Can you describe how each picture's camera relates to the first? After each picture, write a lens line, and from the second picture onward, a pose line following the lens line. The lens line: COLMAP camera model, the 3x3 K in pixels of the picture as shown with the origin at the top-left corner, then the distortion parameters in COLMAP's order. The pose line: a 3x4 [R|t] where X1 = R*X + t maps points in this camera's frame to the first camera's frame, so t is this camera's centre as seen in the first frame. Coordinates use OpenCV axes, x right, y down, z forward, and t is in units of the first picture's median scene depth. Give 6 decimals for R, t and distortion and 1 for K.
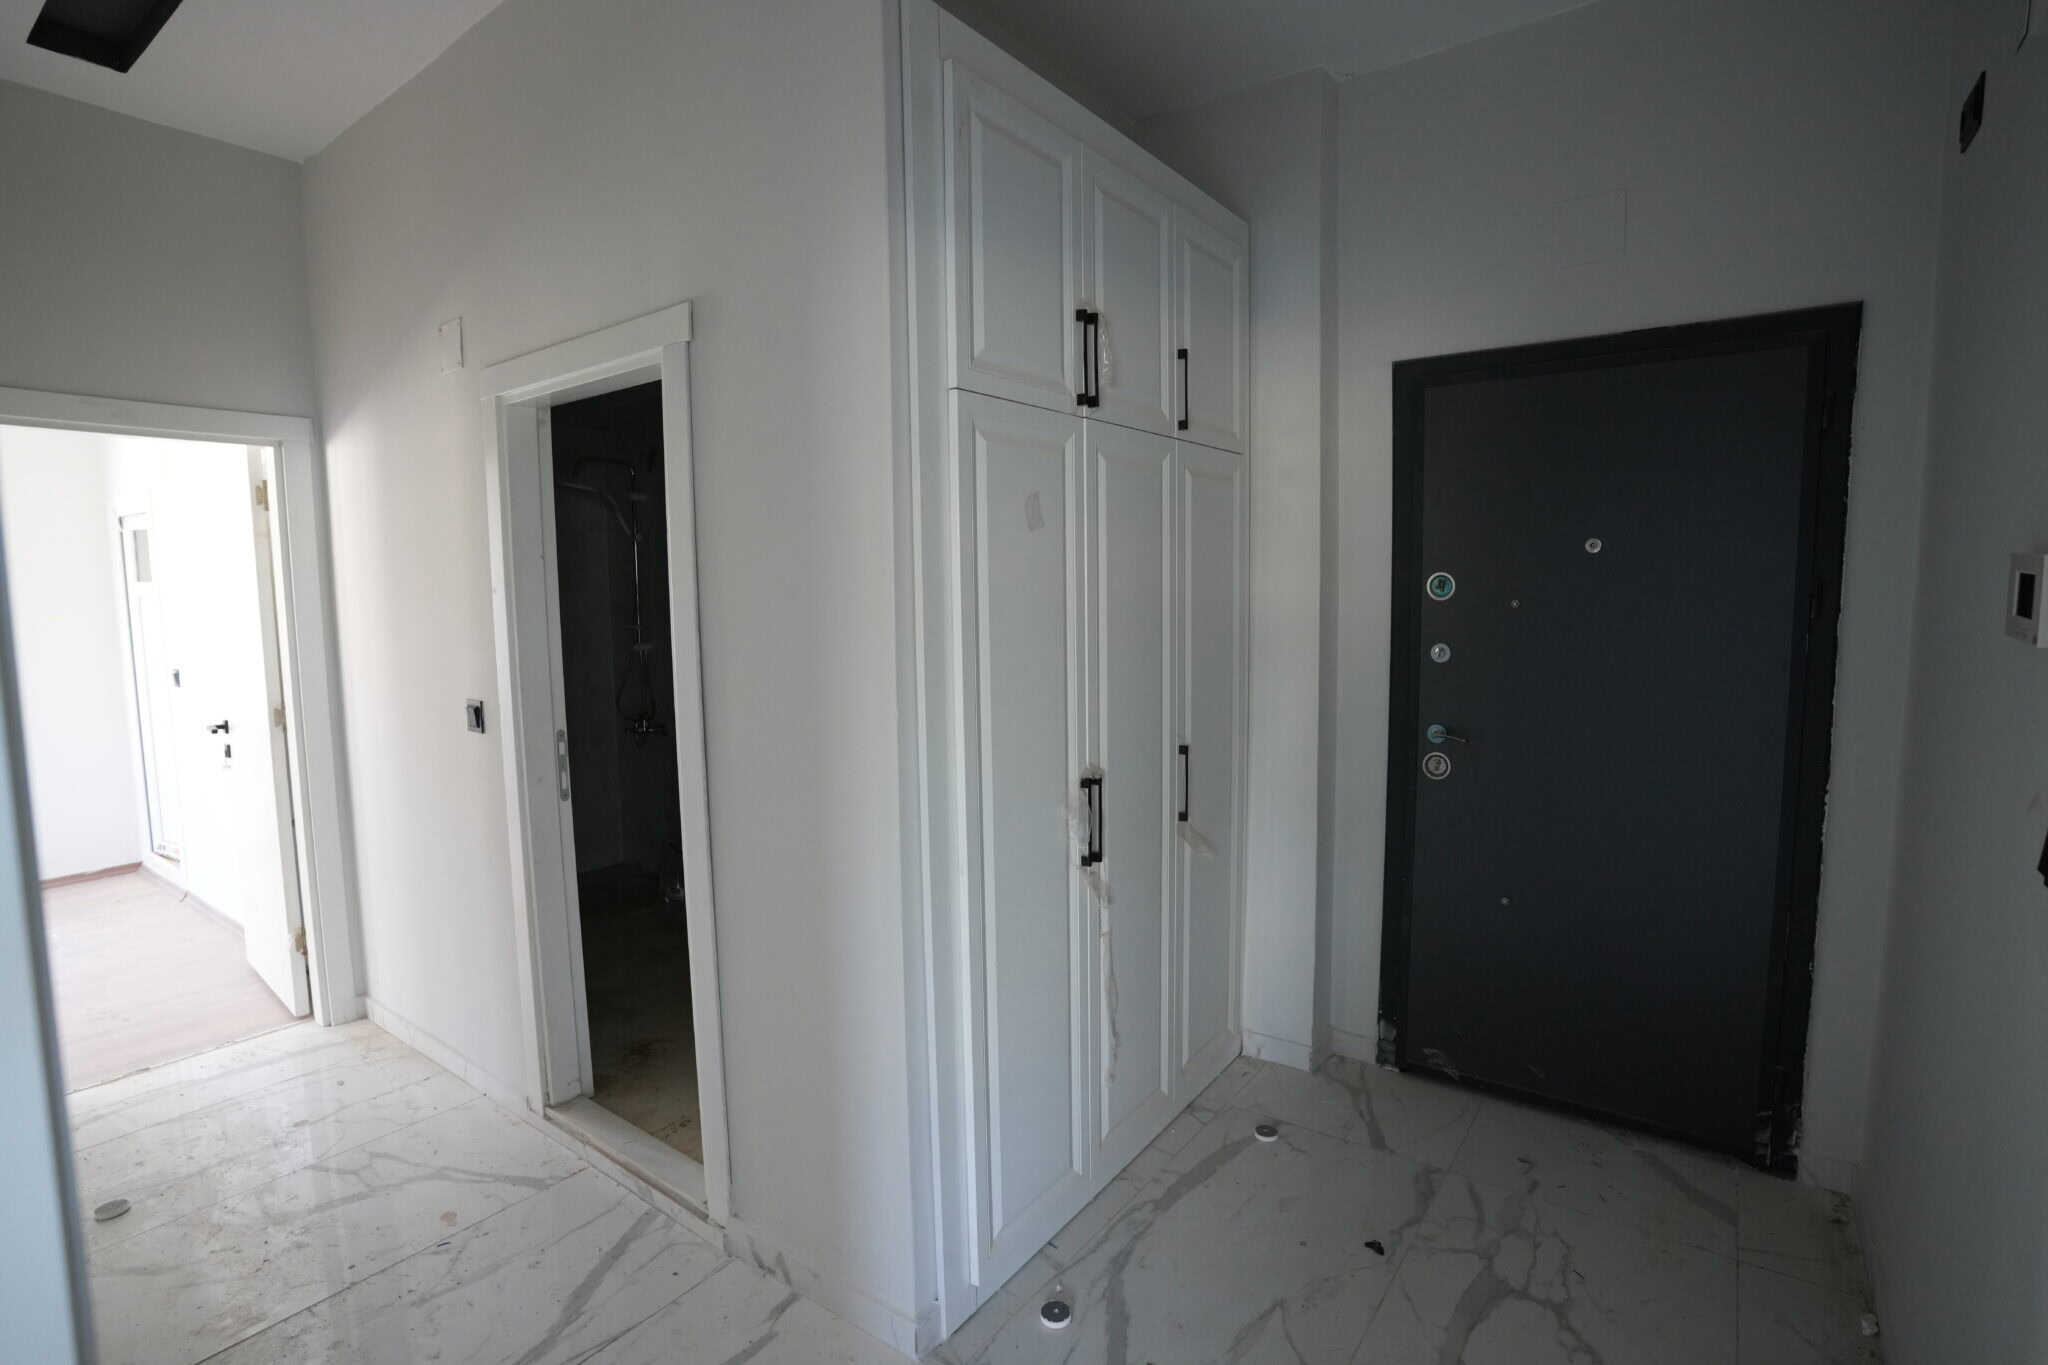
lens RADIAL K [[987.1, 0, 1024.7], [0, 987.1, 683.0], [0, 0, 1]] dist [-0.069914, 0.028312]
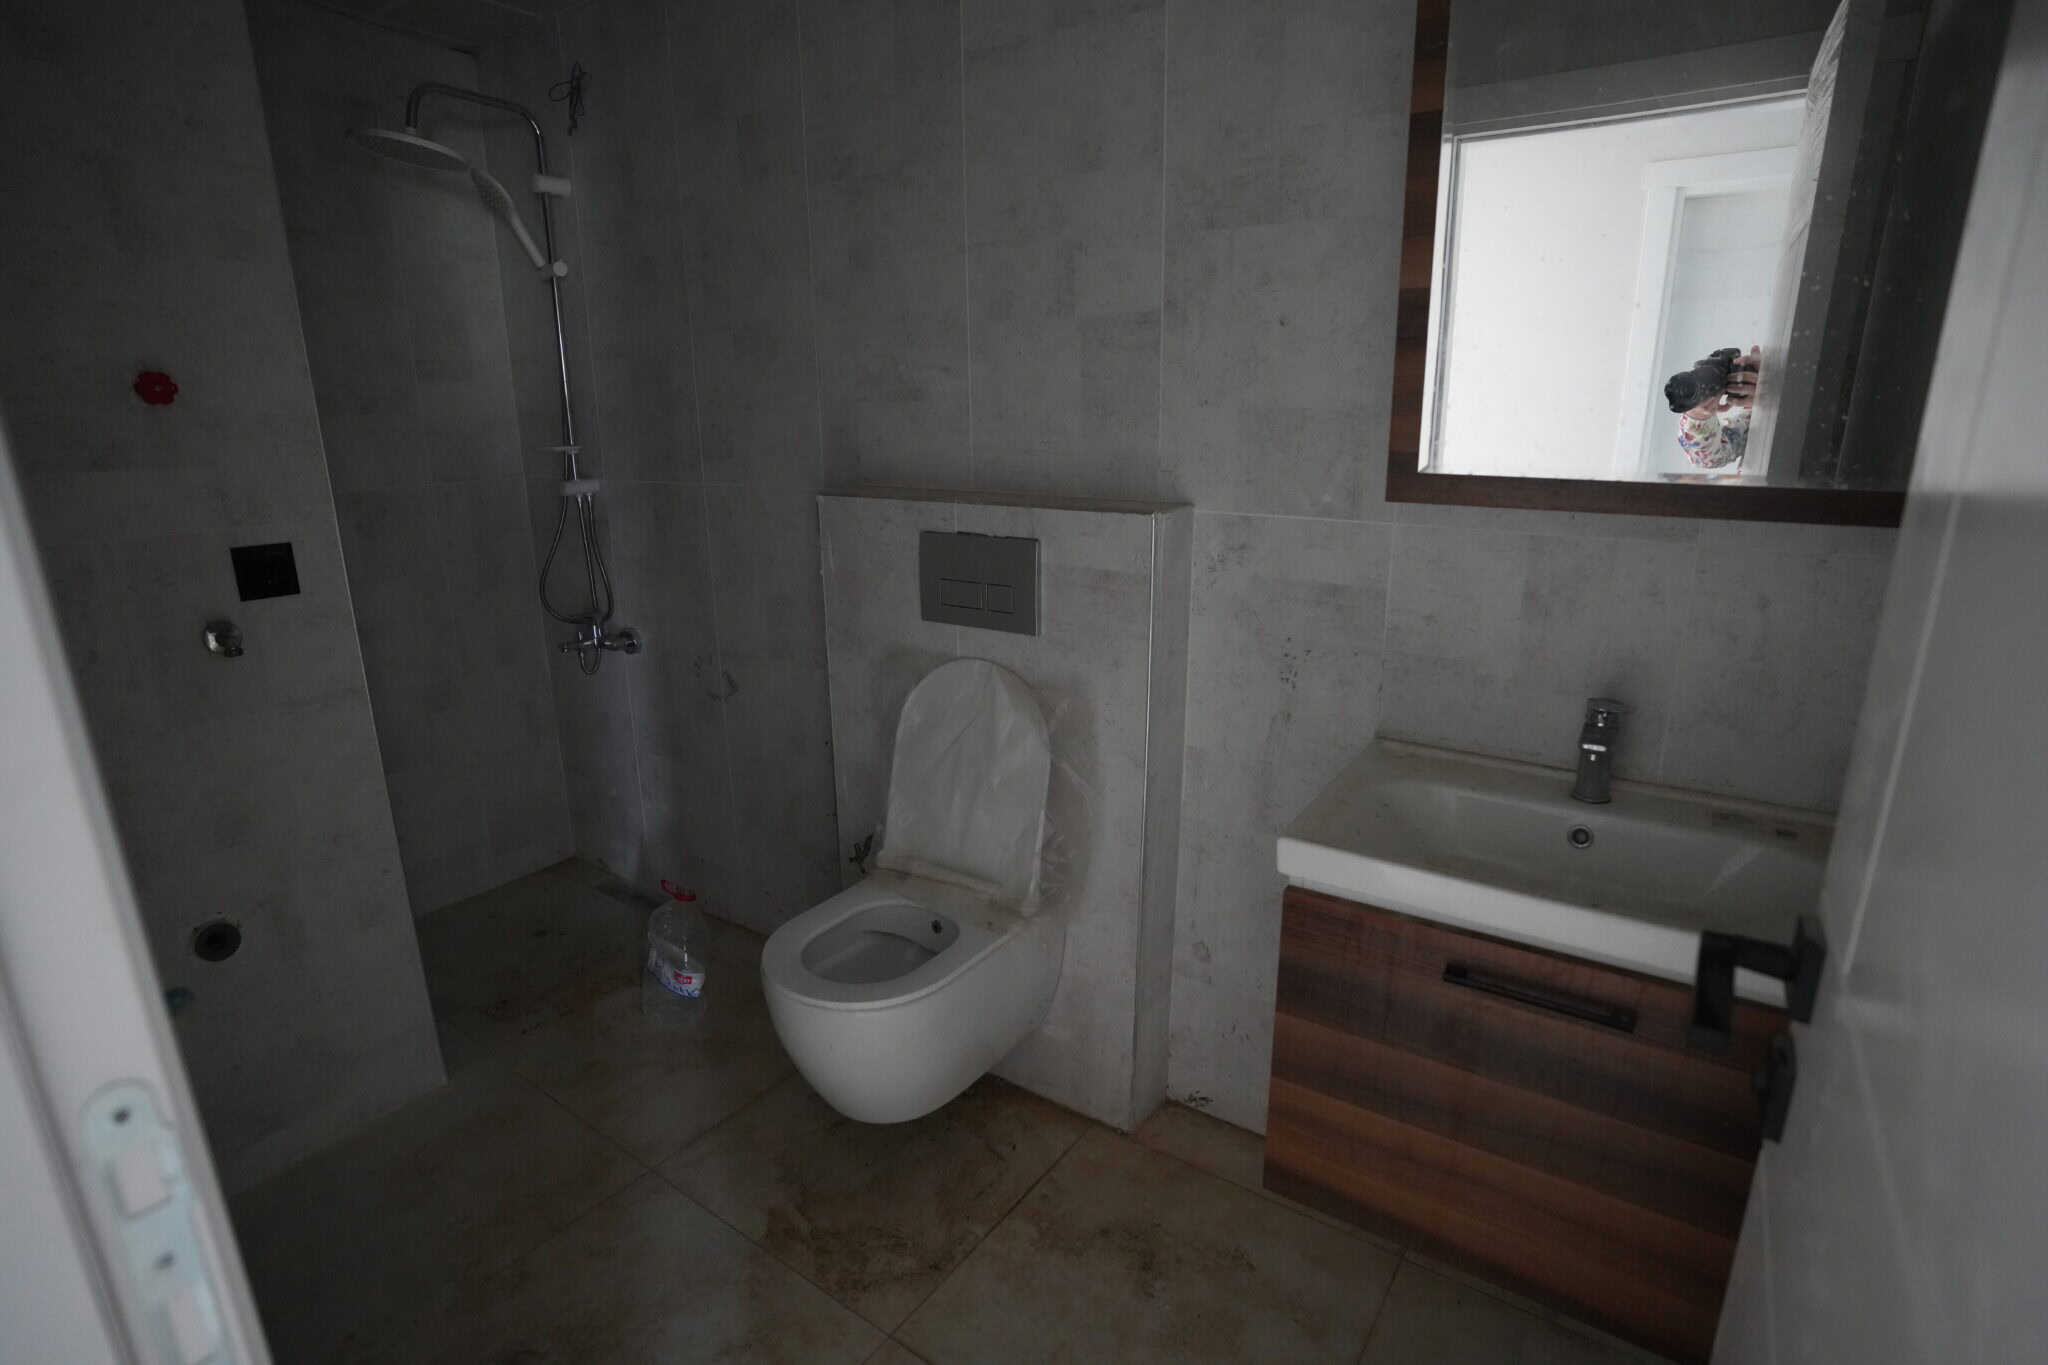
lens RADIAL K [[987.1, 0, 1022.3], [0, 987.1, 684.7], [0, 0, 1]] dist [-0.069914, 0.028312]
pose [[0.999443, -0.003131, 0.033234, -0.169149], [-0.002680, 0.984852, 0.173376, -0.023480], [-0.033274, -0.173368, 0.984295, 0.452851]]
